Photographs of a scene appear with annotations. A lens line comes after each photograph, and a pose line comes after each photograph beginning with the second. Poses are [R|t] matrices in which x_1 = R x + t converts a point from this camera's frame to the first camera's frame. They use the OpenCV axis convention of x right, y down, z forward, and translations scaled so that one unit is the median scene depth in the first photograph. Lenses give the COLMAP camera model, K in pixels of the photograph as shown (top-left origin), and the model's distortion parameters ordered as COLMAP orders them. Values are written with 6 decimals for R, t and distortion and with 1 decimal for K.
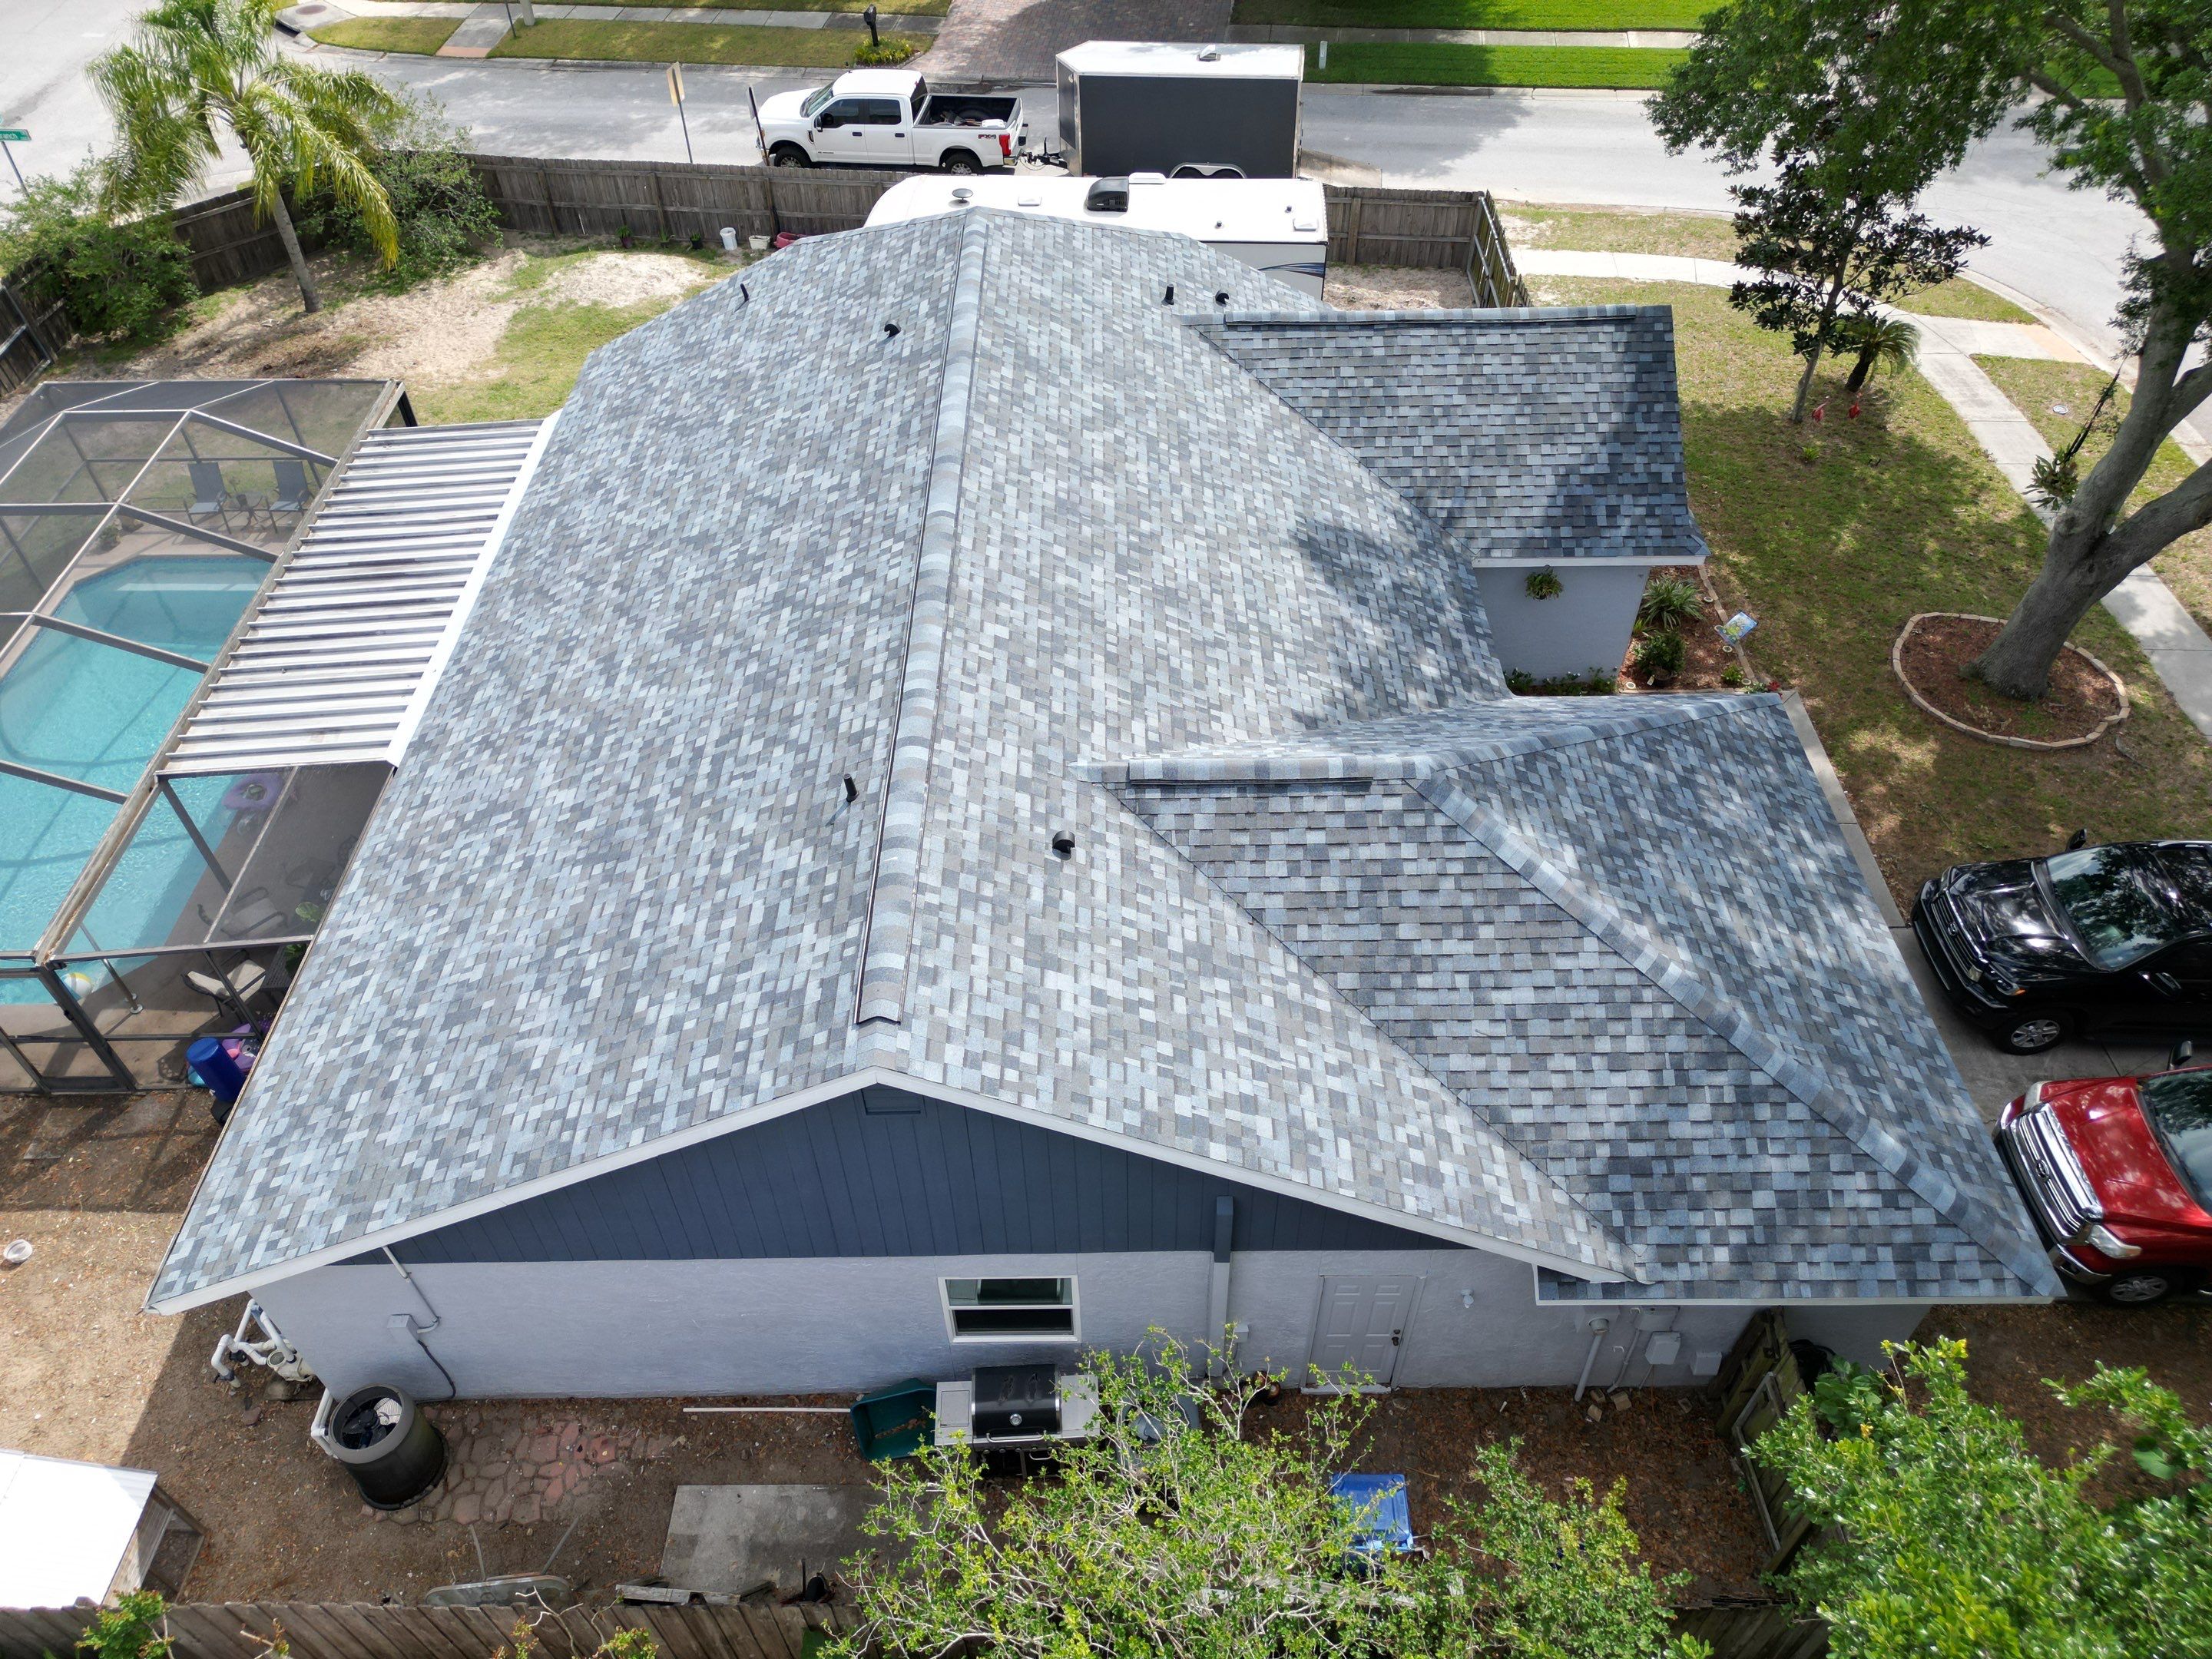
lens RADIAL K [[1553.7, 0, 1099.1], [0, 1553.7, 831.7], [0, 0, 1]] dist [0.060328, -0.052622]
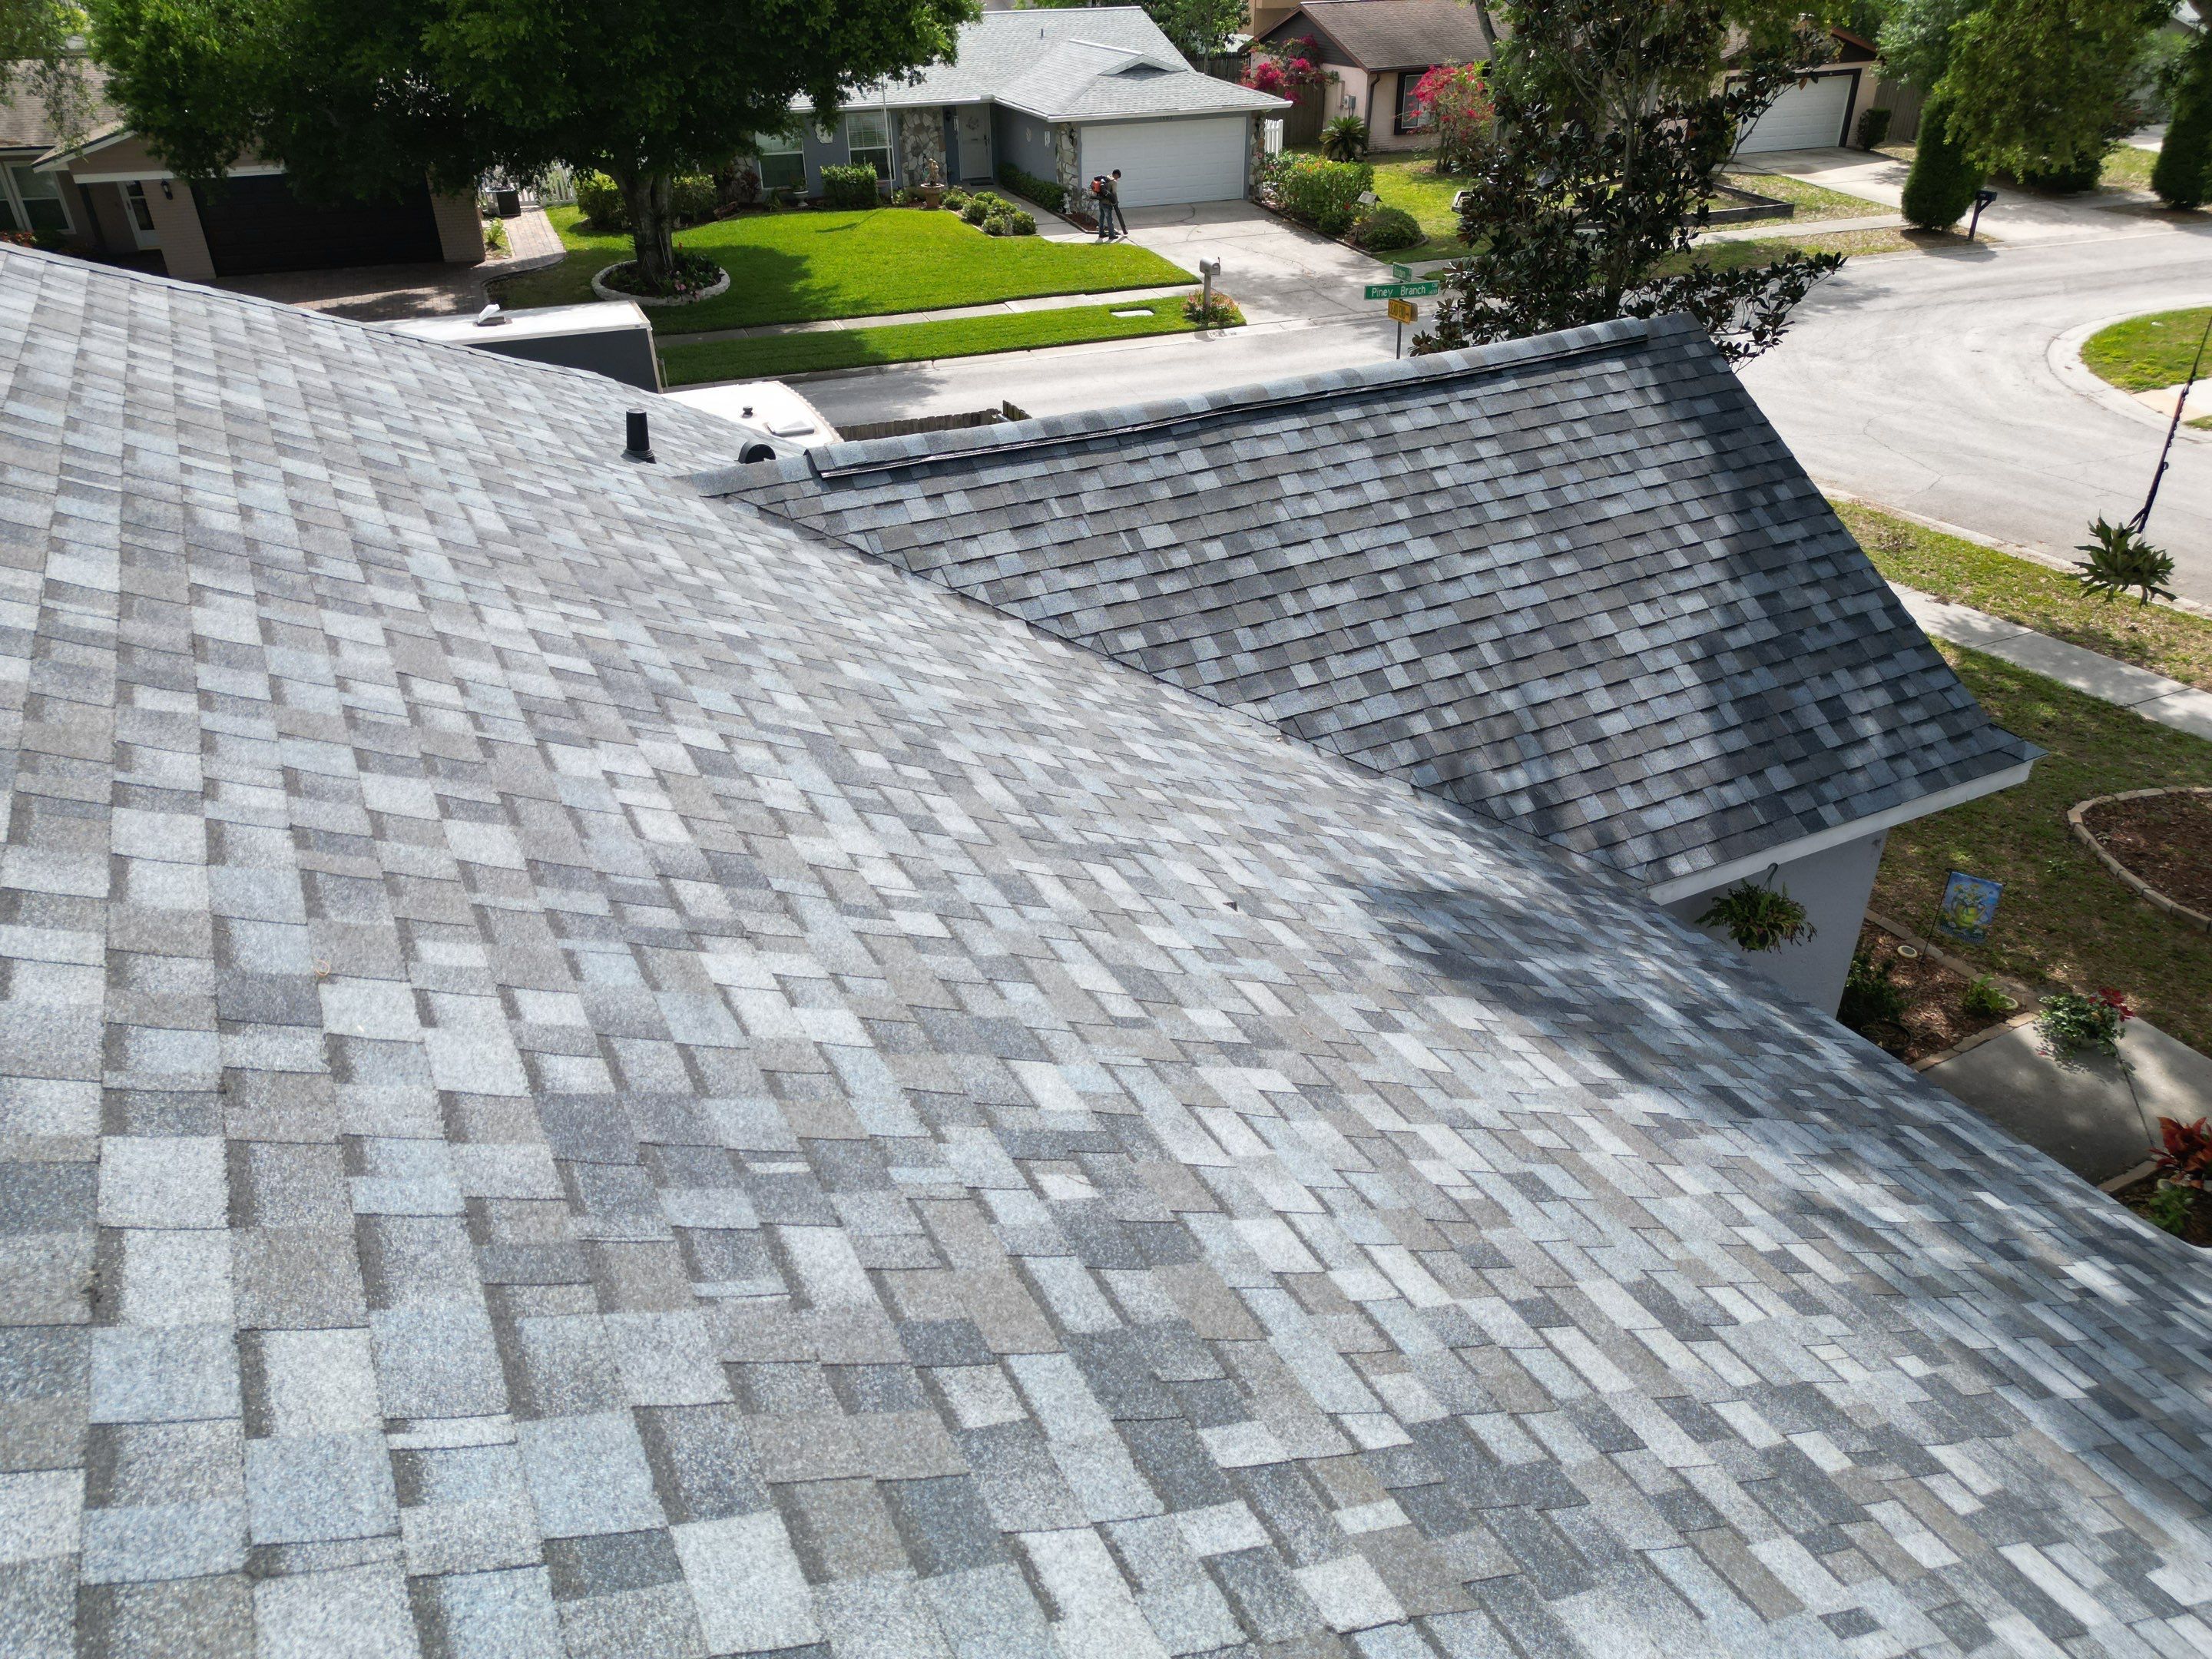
lens RADIAL K [[1553.7, 0, 1106.1], [0, 1553.7, 833.5], [0, 0, 1]] dist [0.060328, -0.052622]
pose [[0.884442, -0.235851, 0.402662, -0.031480], [0.333076, 0.923408, -0.190730, -0.176296], [-0.326837, 0.302807, 0.895257, 0.770586]]
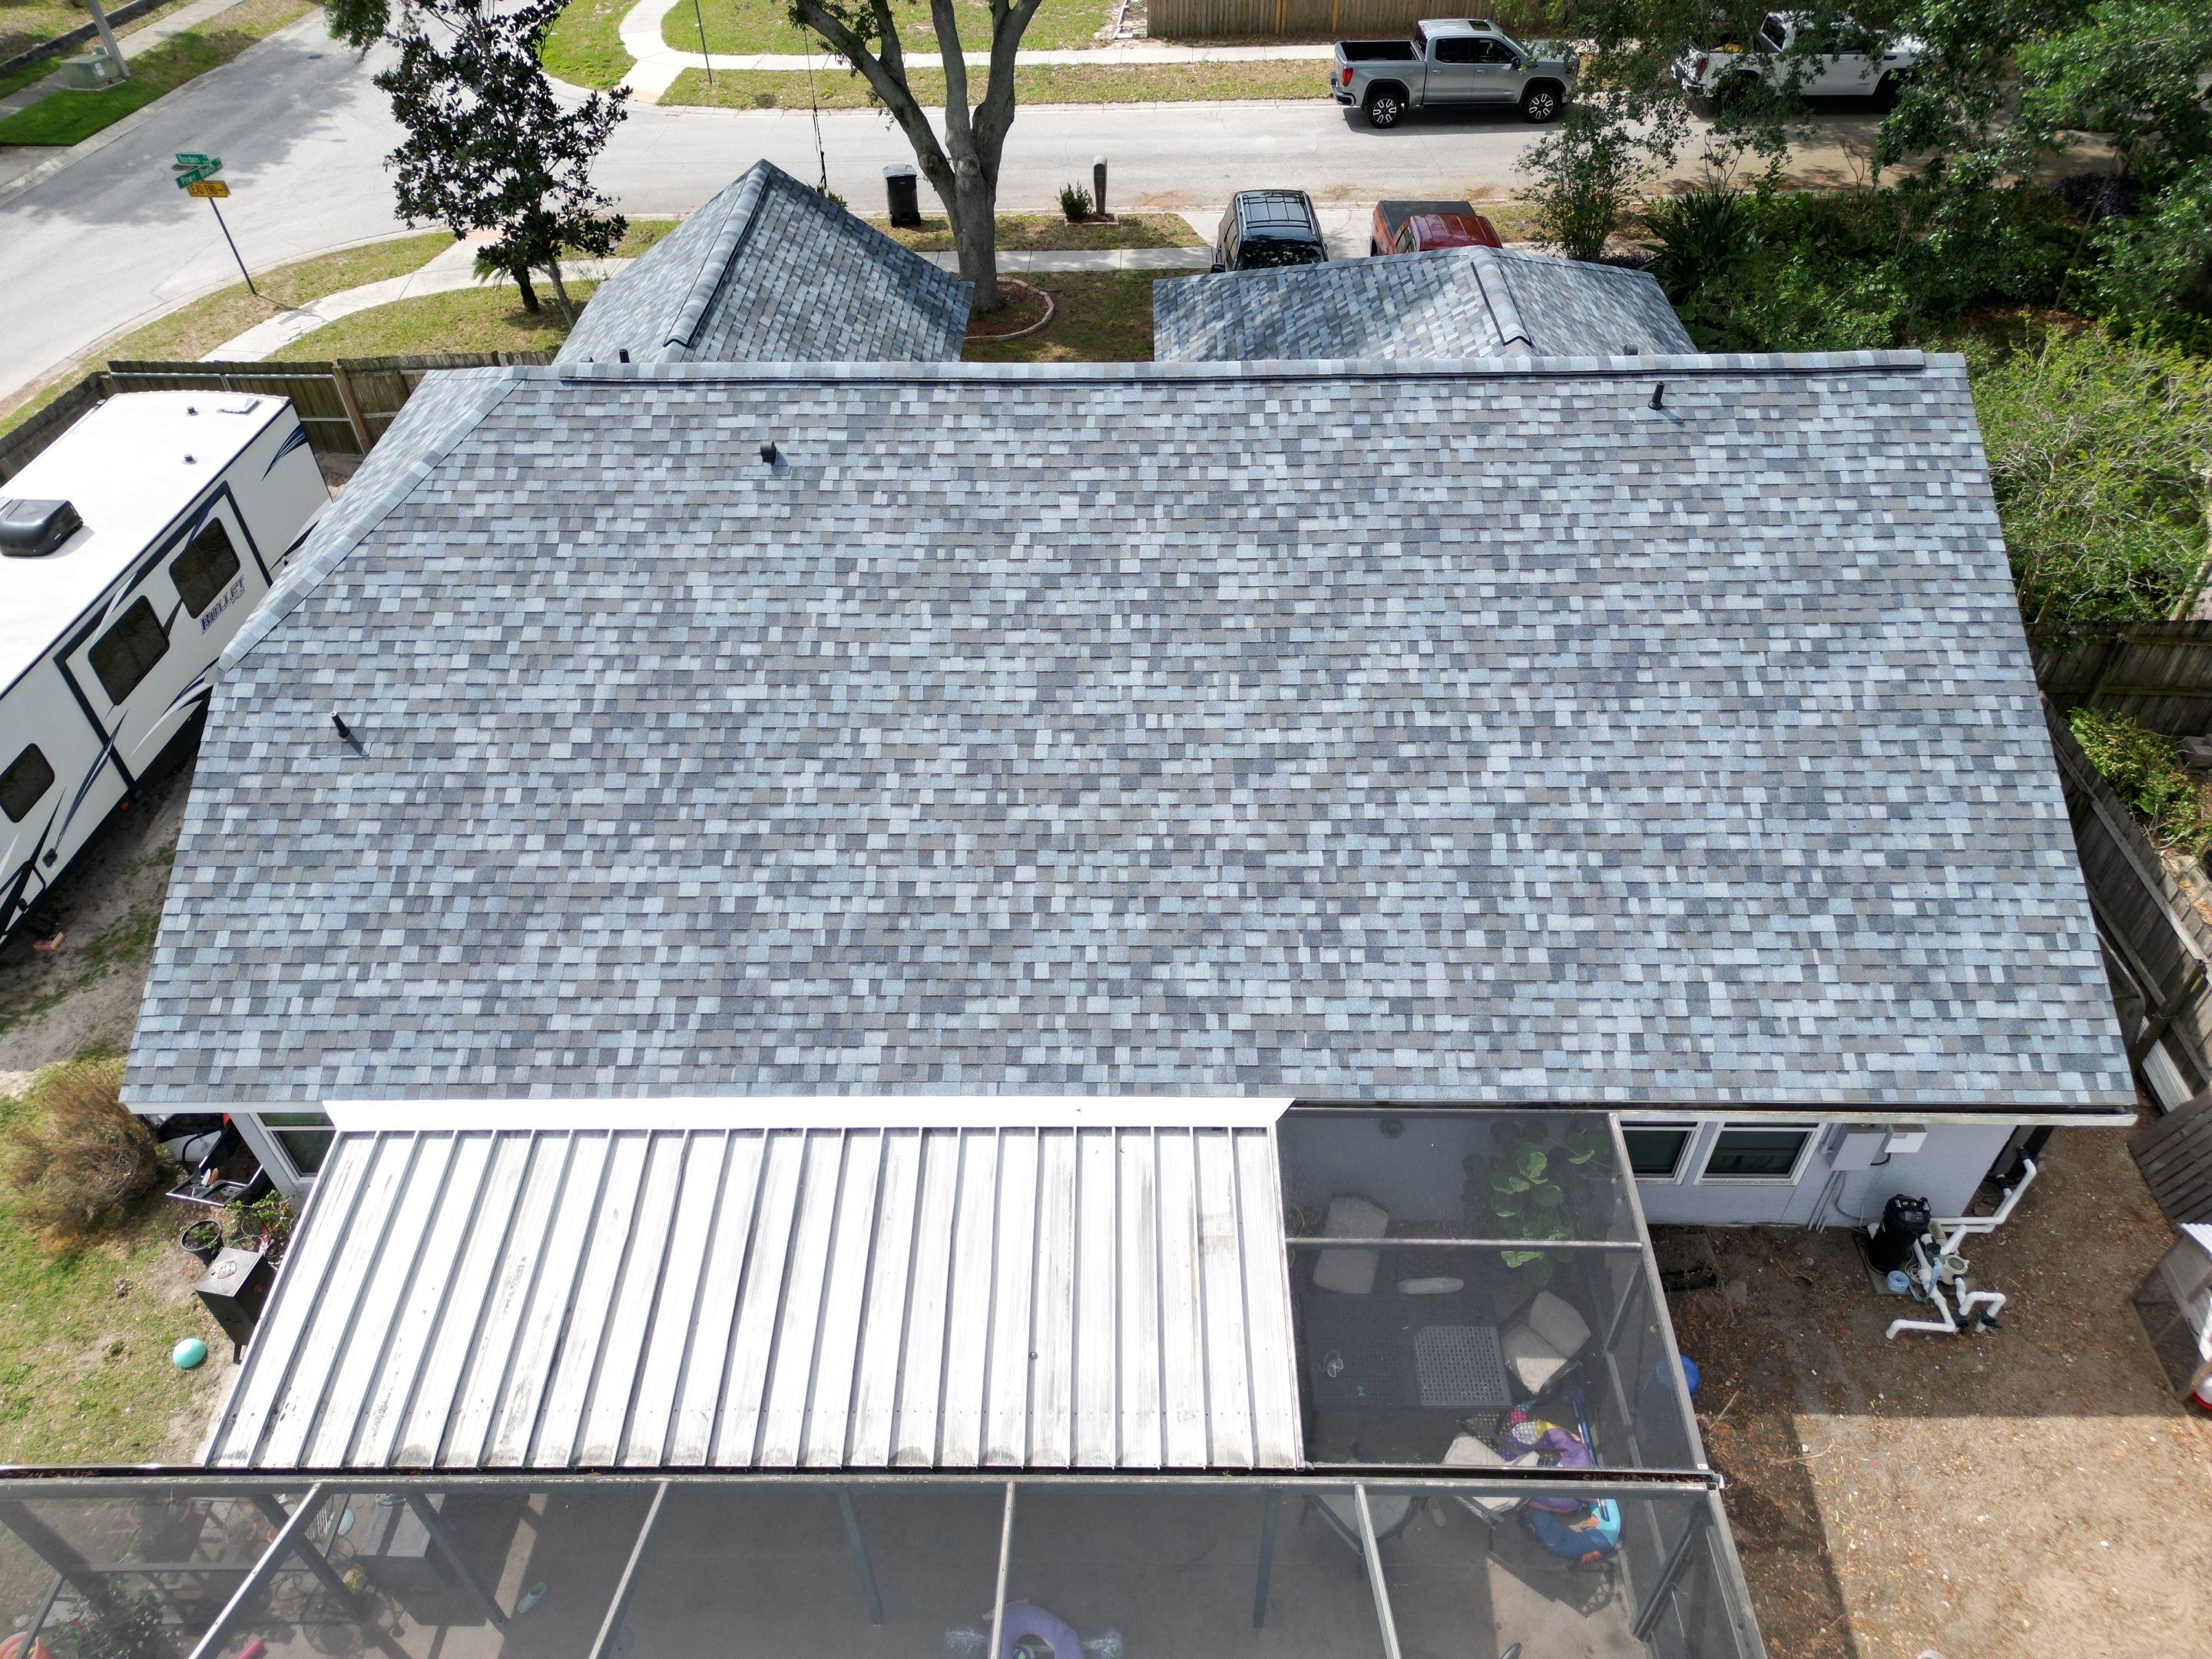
lens RADIAL K [[1553.7, 0, 1102.1], [0, 1553.7, 840.7], [0, 0, 1]] dist [0.060328, -0.052622]
pose [[0.015574, -0.665547, 0.746193, -0.869226], [0.721076, 0.524475, 0.452742, -0.469247], [-0.692681, 0.531011, 0.488079, 0.635919]]
